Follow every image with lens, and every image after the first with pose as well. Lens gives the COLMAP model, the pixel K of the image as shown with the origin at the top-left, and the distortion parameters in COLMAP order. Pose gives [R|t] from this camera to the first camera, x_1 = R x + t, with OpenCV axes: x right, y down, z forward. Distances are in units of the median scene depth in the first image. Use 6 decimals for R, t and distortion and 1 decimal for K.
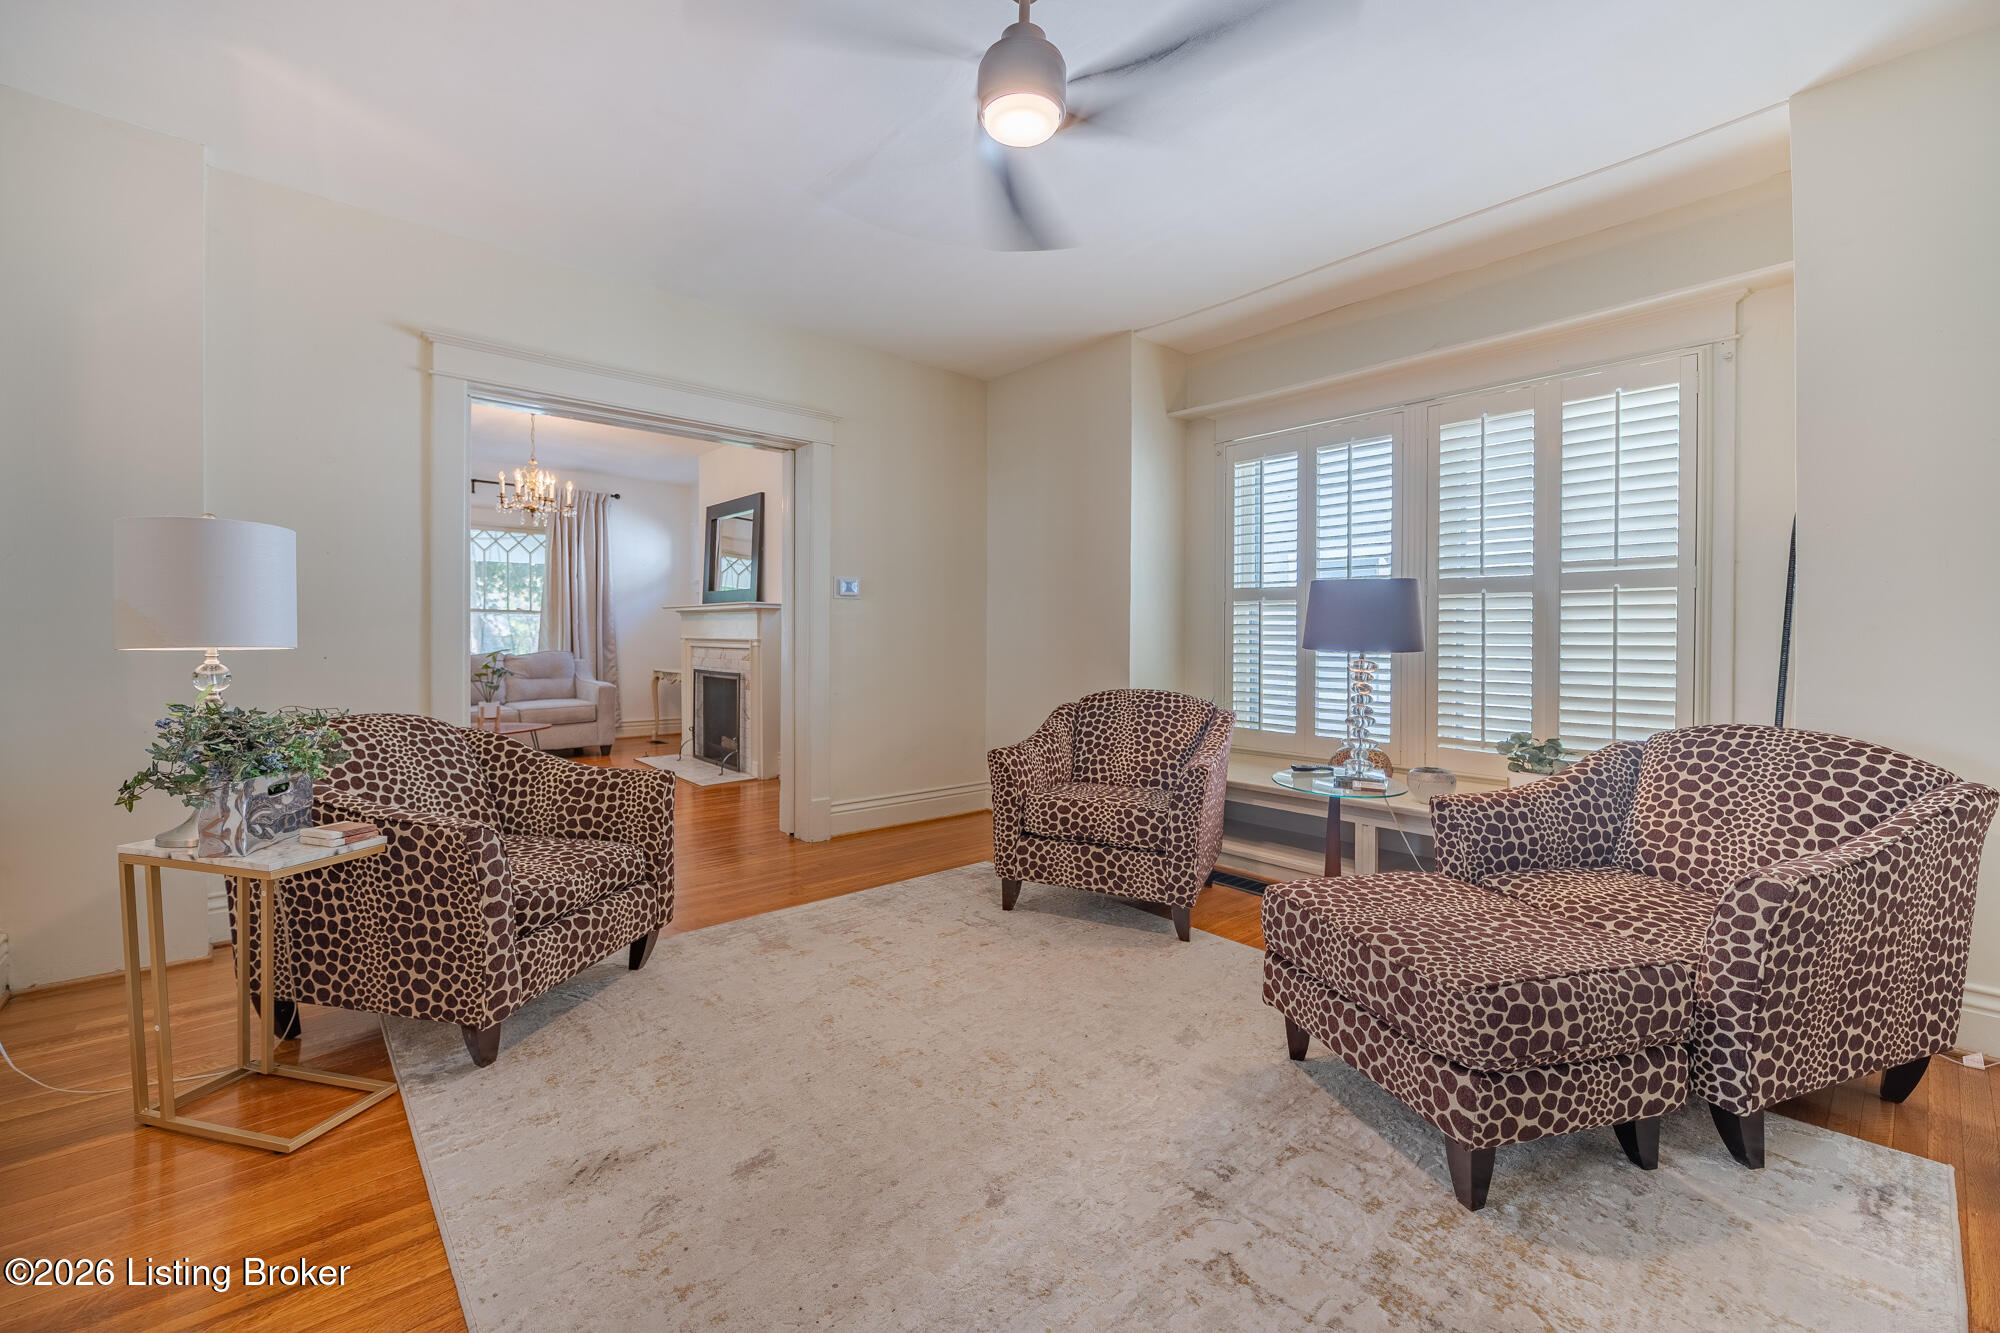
lens RADIAL K [[817.4, 0, 945.8], [0, 817.4, 643.5], [0, 0, 1]] dist [-0.002891, -0.002801]
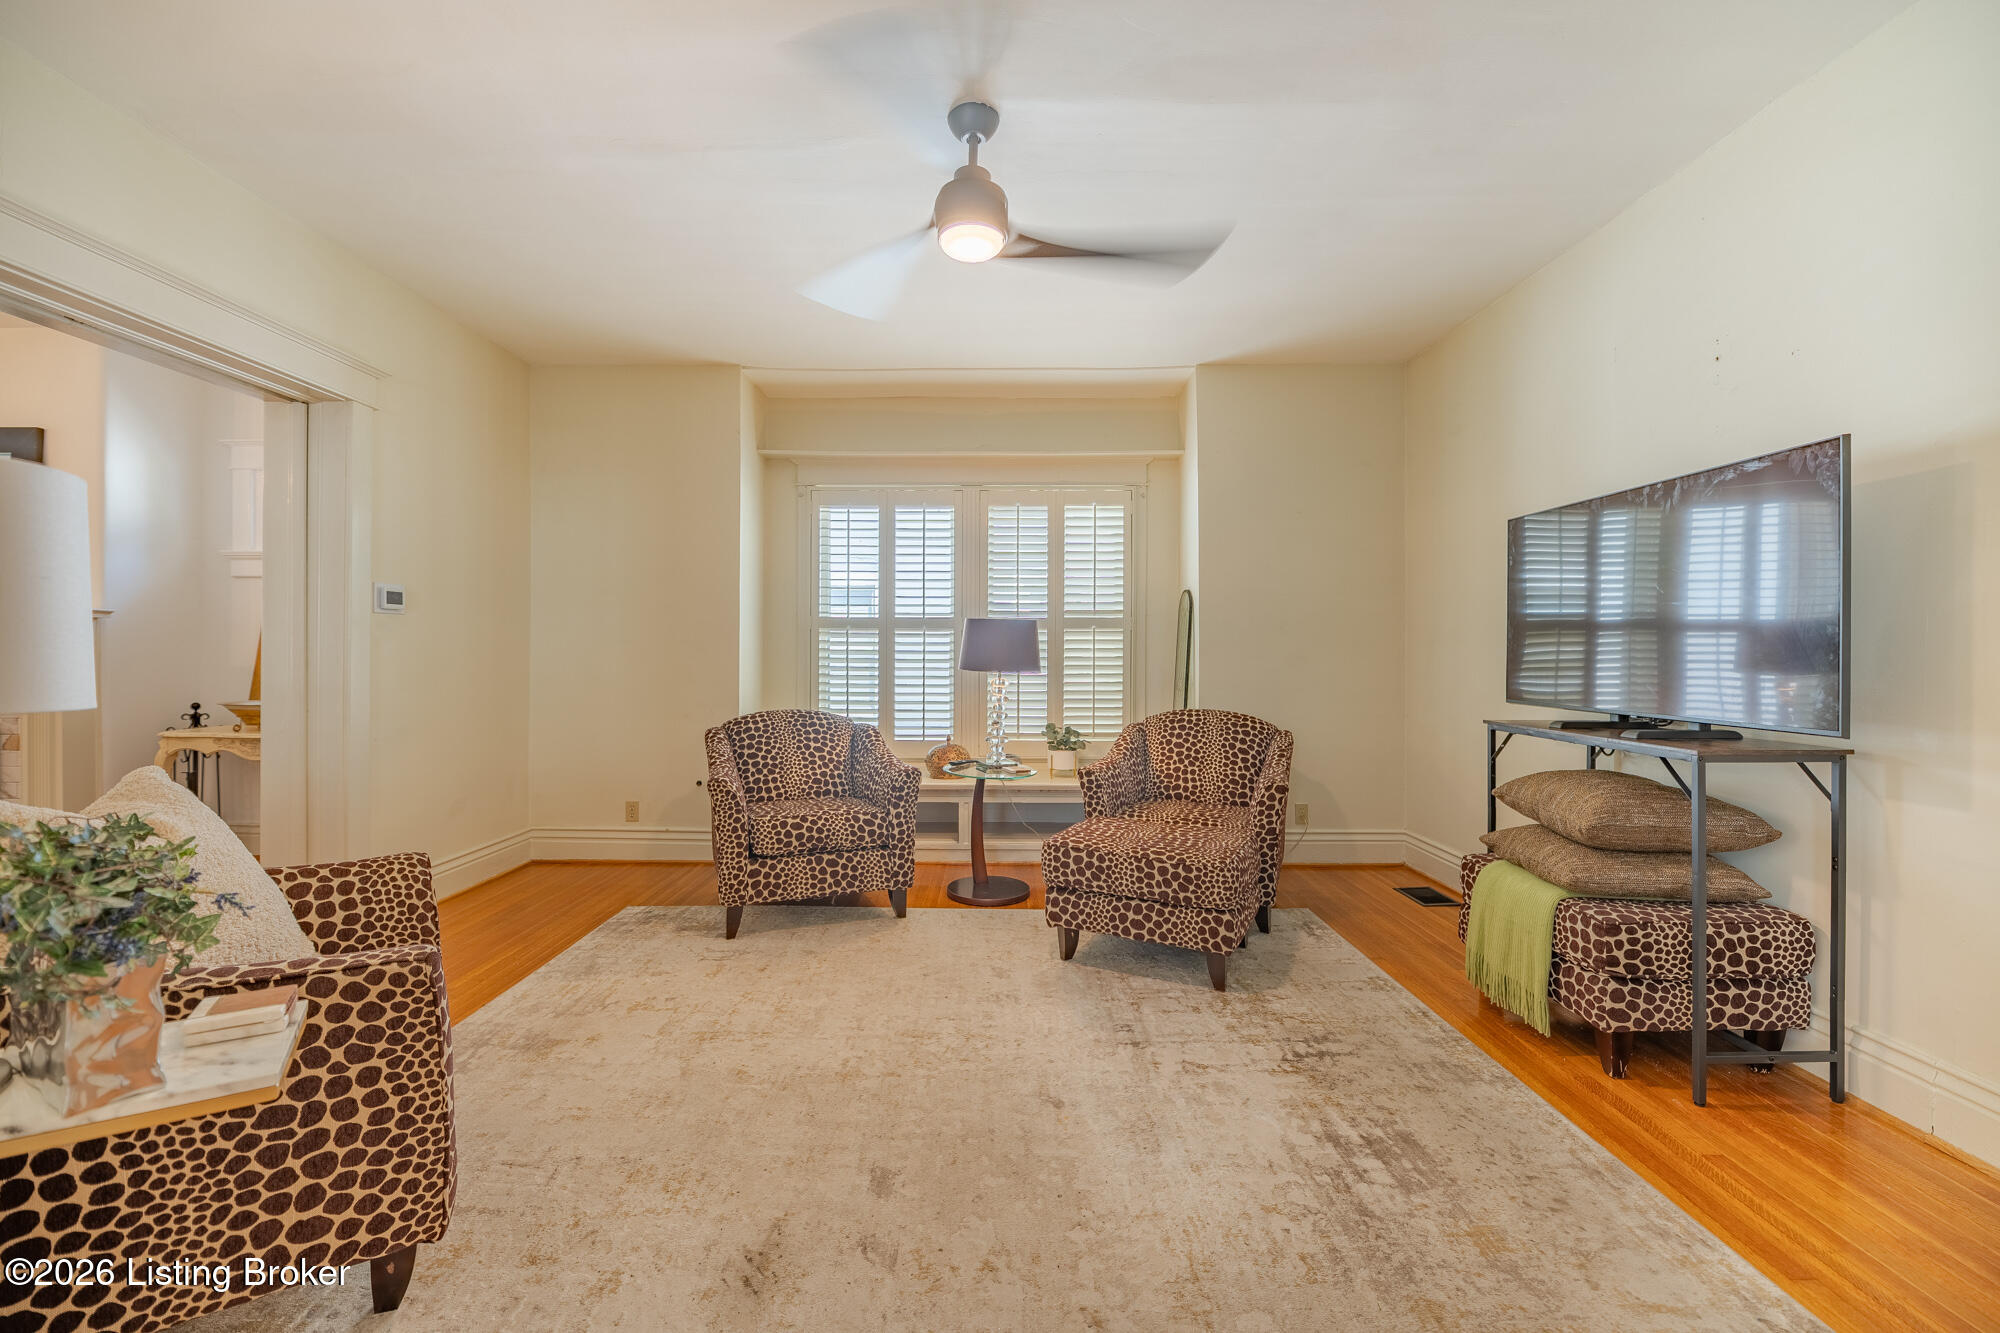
lens RADIAL K [[817.4, 0, 1001.4], [0, 817.4, 654.9], [0, 0, 1]] dist [-0.002891, -0.002801]
pose [[0.642635, -0.001804, 0.766170, -0.522617], [0.008436, 0.999953, -0.004721, -0.011280], [-0.766126, 0.009498, 0.642621, 0.122730]]
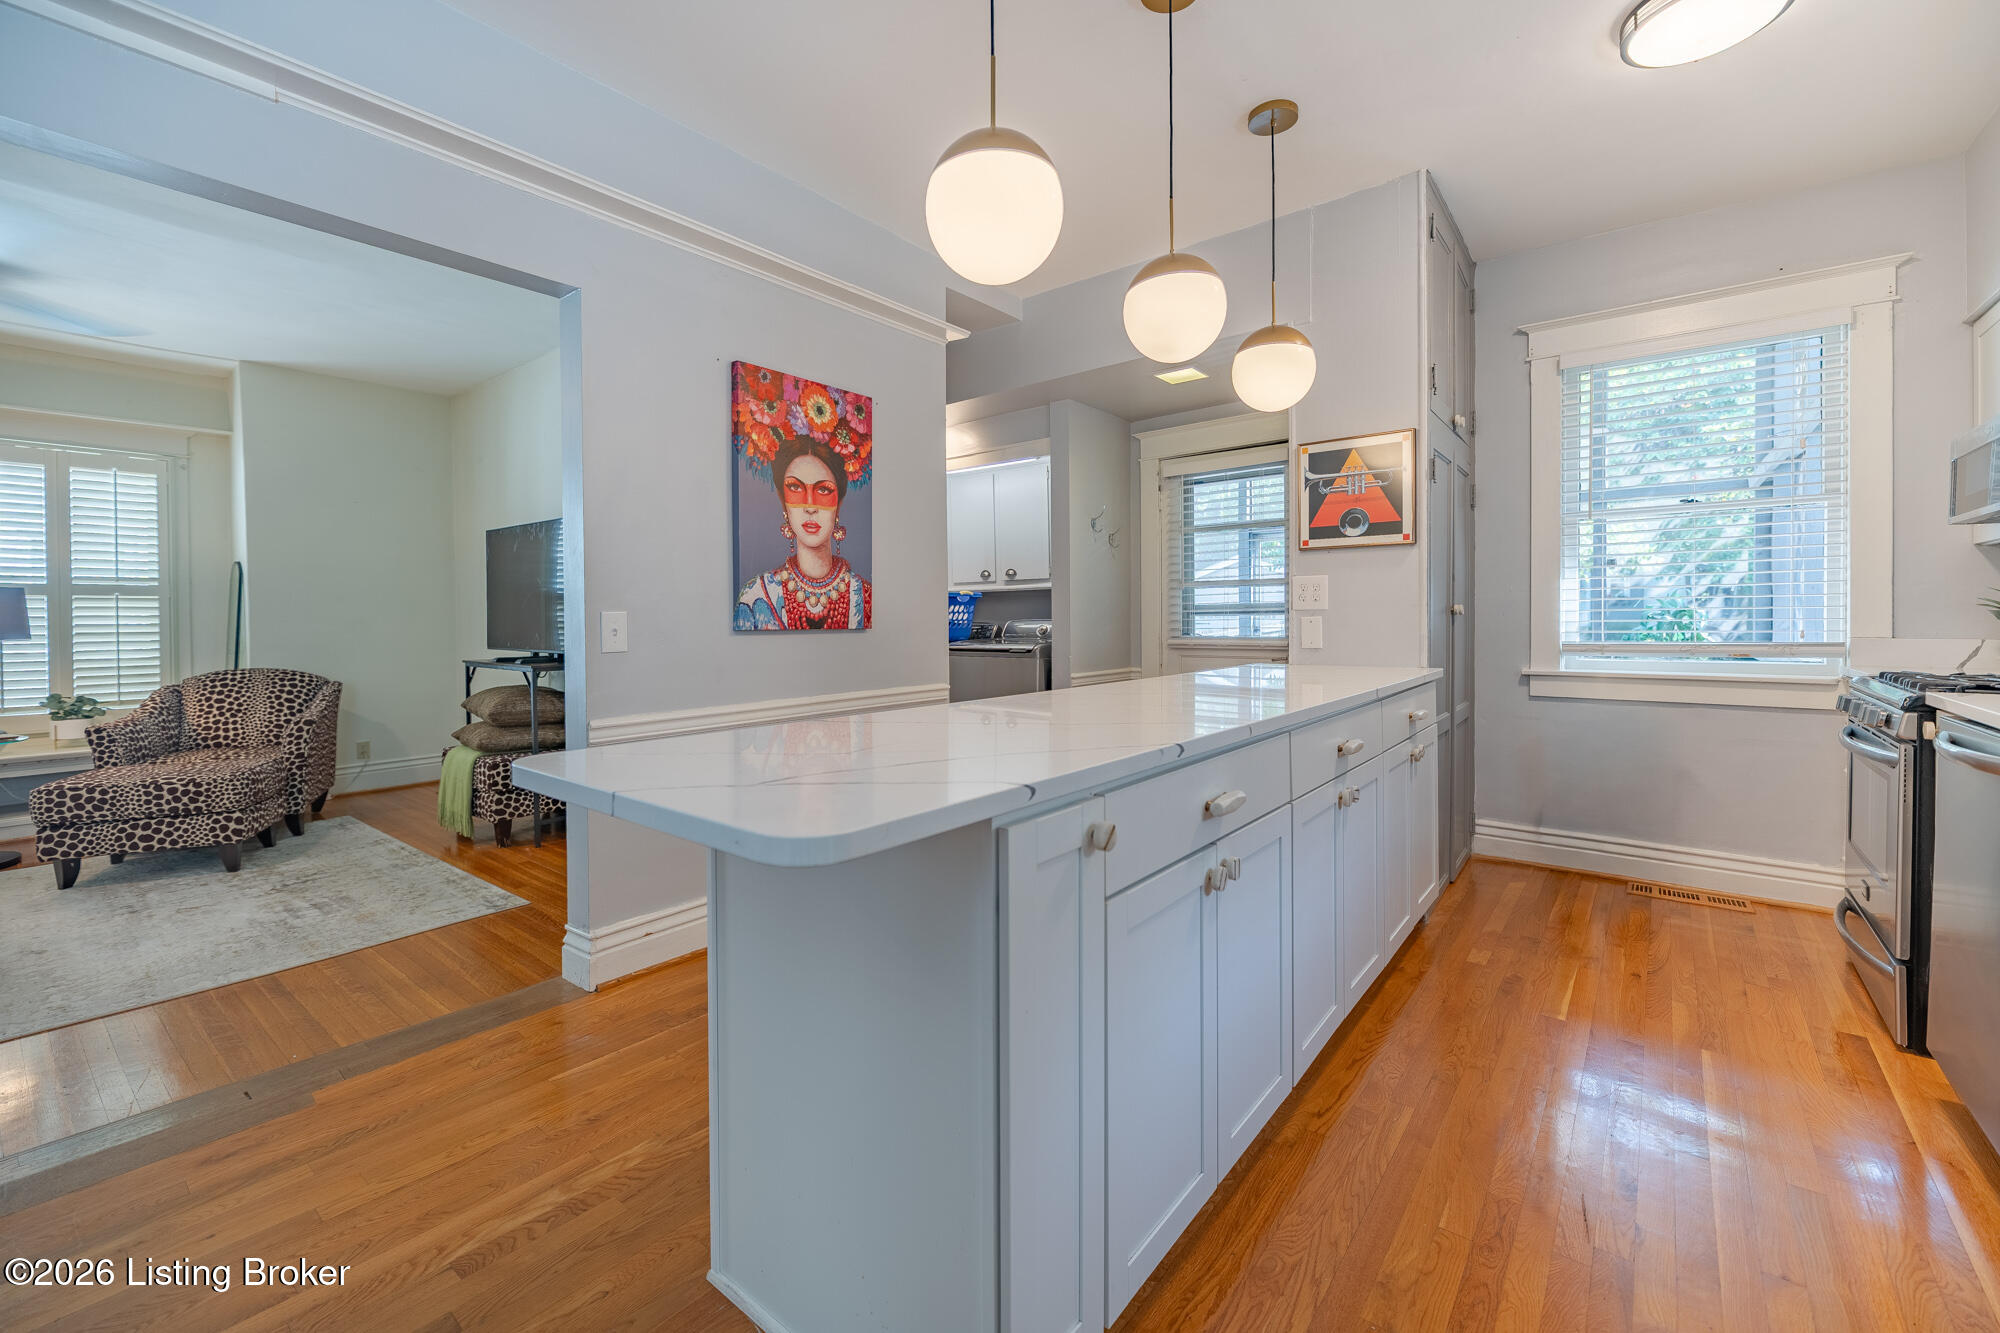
lens RADIAL K [[817.4, 0, 1004.4], [0, 817.4, 631.1], [0, 0, 1]] dist [-0.002891, -0.002801]
pose [[-0.202223, -0.017122, 0.979190, -1.083275], [0.017841, 0.999617, 0.021164, -0.002512], [-0.979177, 0.021749, -0.201840, -0.365726]]
